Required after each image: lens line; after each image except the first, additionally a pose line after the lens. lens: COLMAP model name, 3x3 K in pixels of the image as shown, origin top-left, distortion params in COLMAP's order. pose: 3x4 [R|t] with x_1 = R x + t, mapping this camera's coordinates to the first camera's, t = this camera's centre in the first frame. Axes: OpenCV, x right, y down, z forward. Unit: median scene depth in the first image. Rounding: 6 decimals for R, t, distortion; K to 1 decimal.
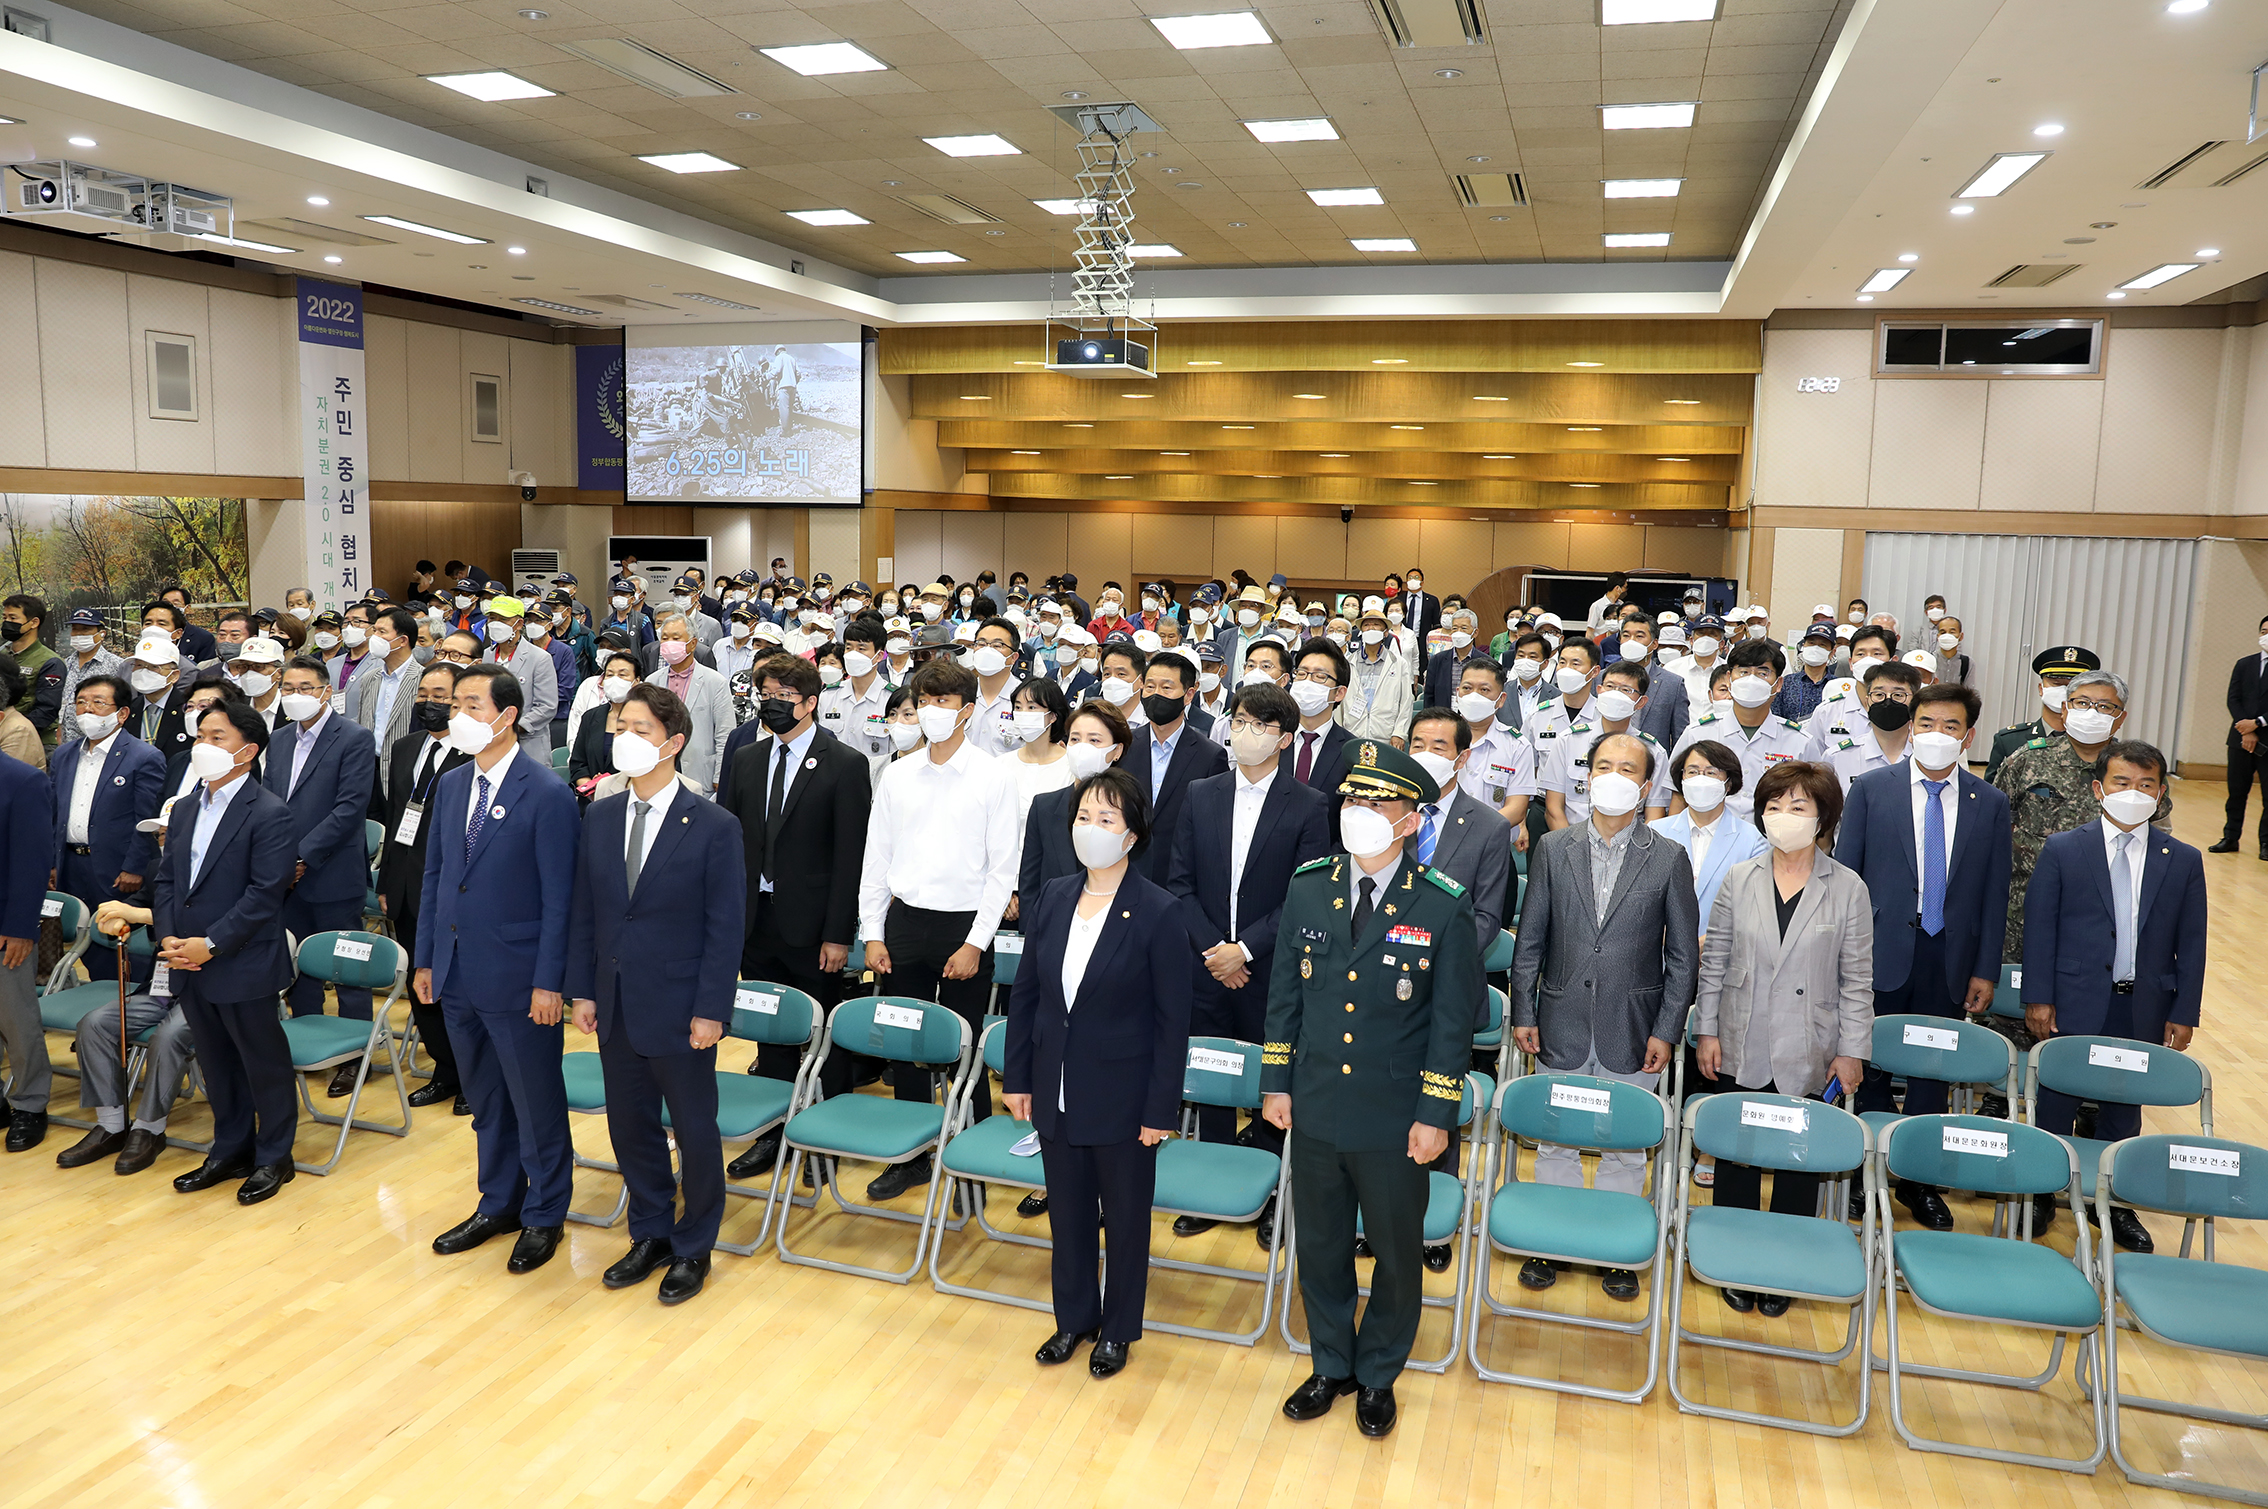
lens RADIAL K [[1625.4, 0, 1121.0], [0, 1625.4, 749.7], [0, 0, 1]] dist [-0.111827, 0.089338]
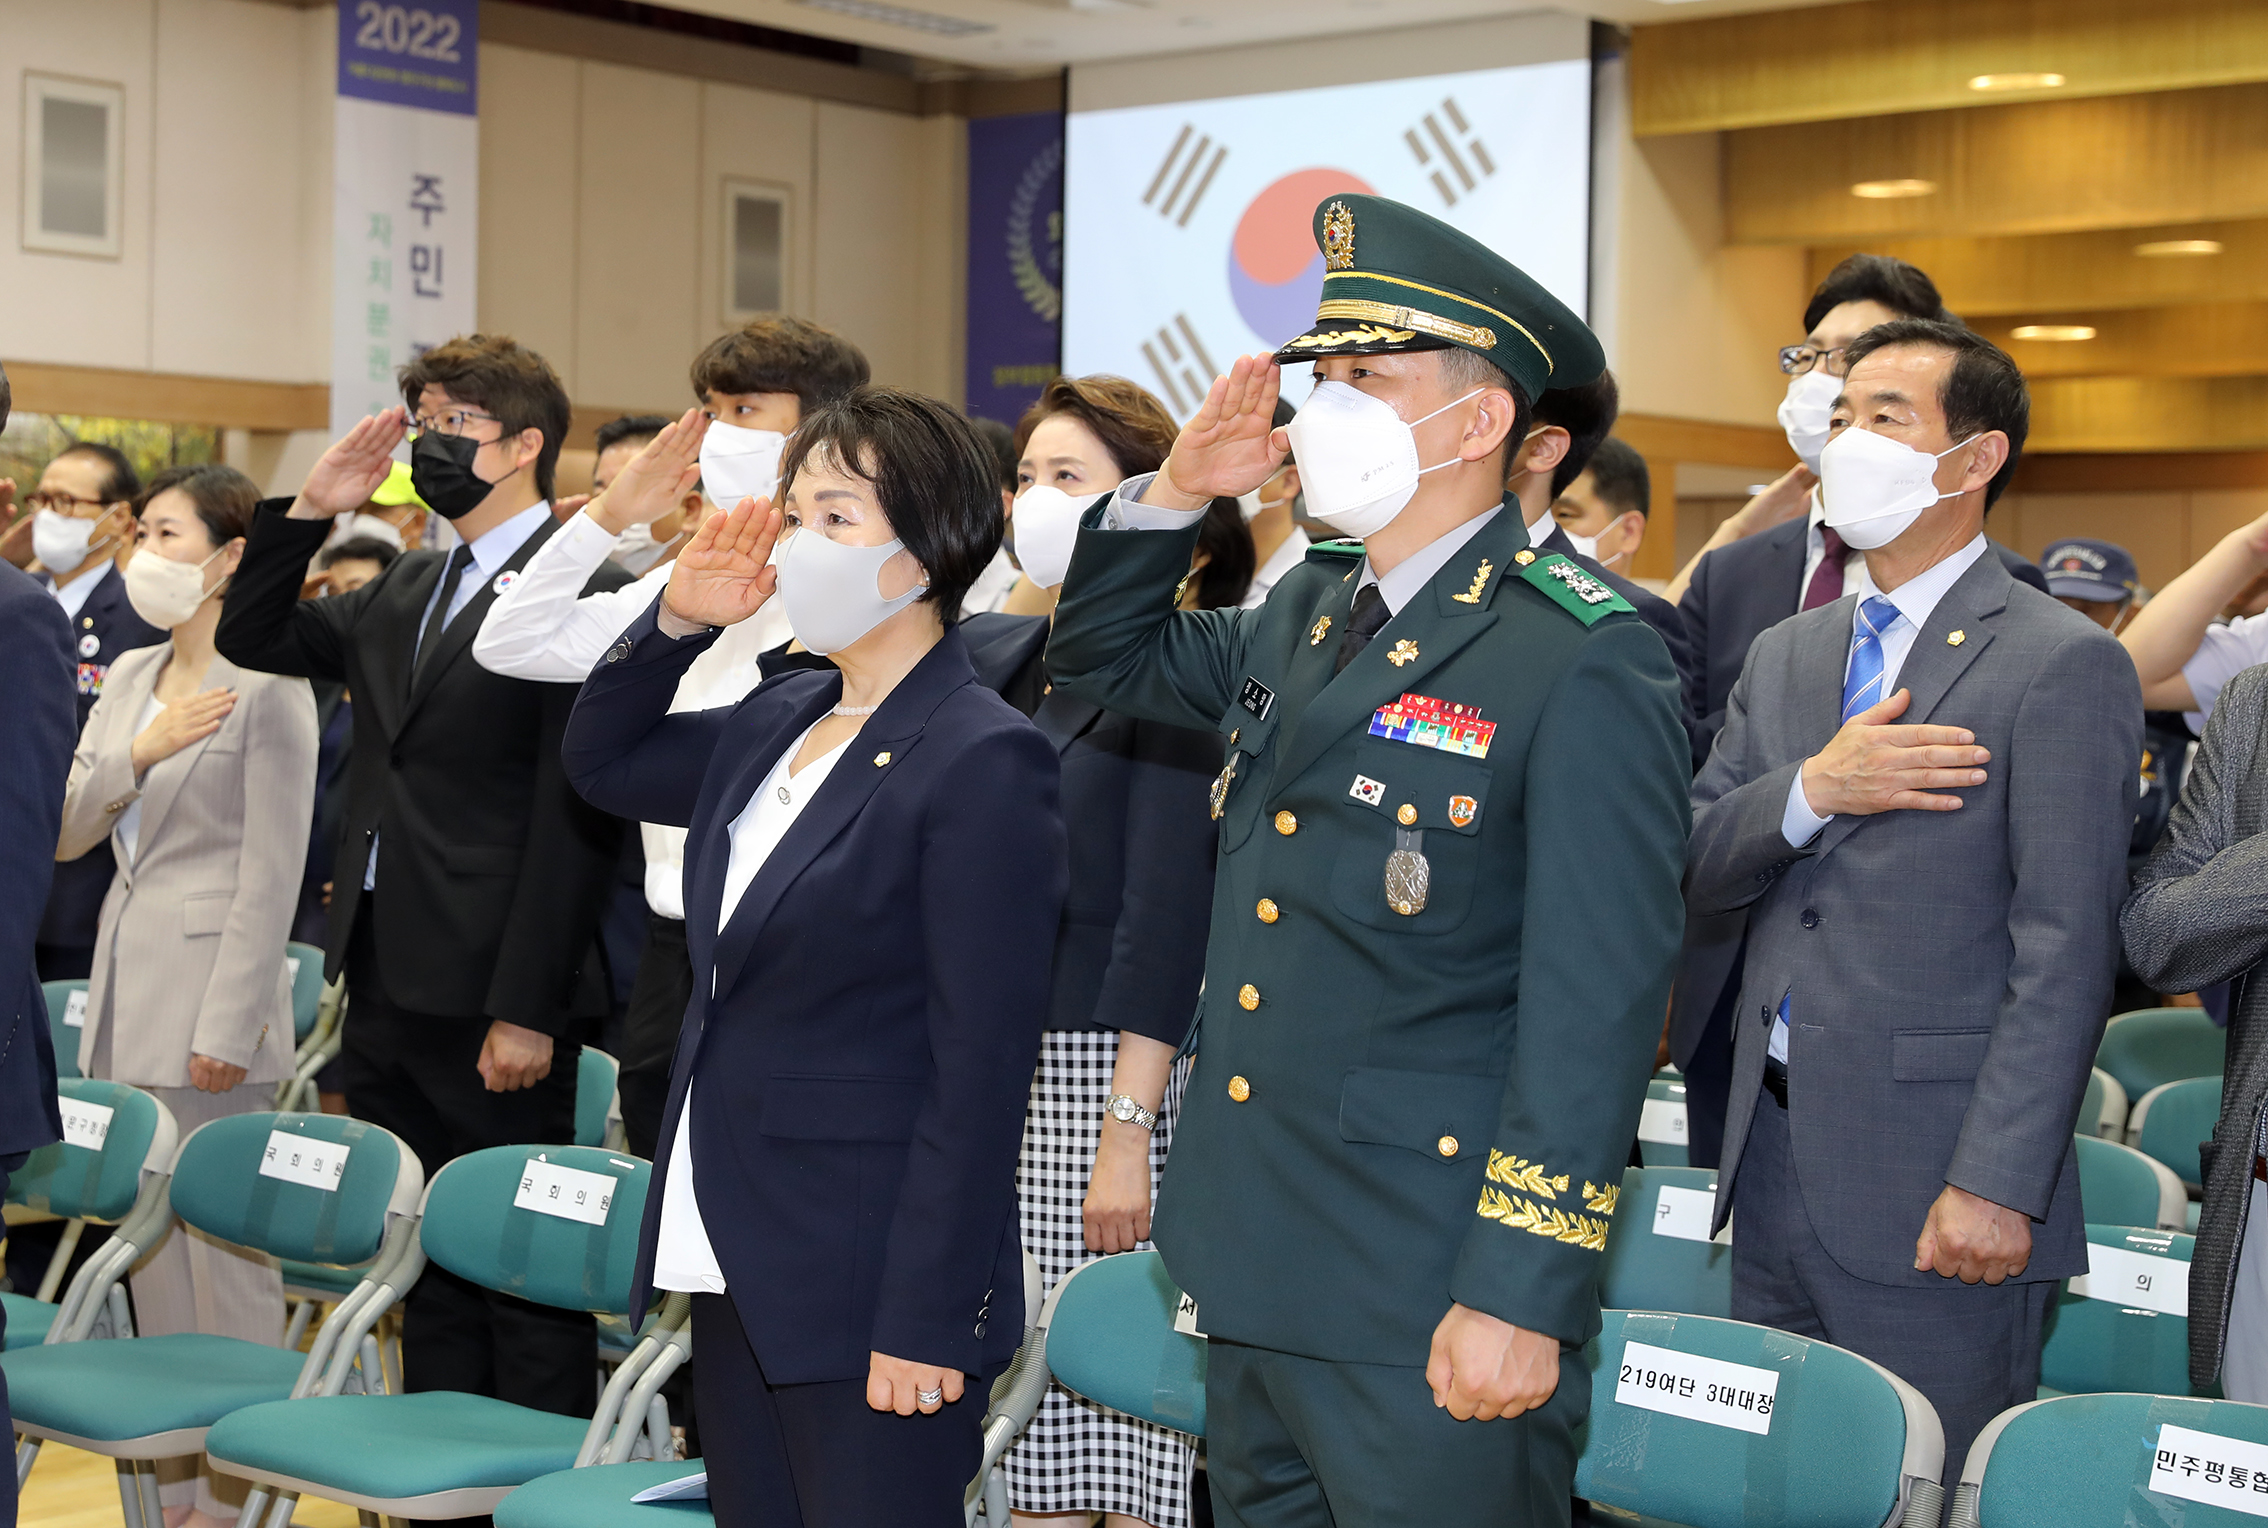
lens RADIAL K [[3837.7, 0, 874.9], [0, 3837.7, 642.2], [0, 0, 1]] dist [0.041420, 0.199094]
pose [[0.903608, -0.006510, -0.428311, 0.112172], [-0.057583, 0.988963, -0.136513, 0.048248], [0.424473, 0.148018, 0.893260, 0.064257]]
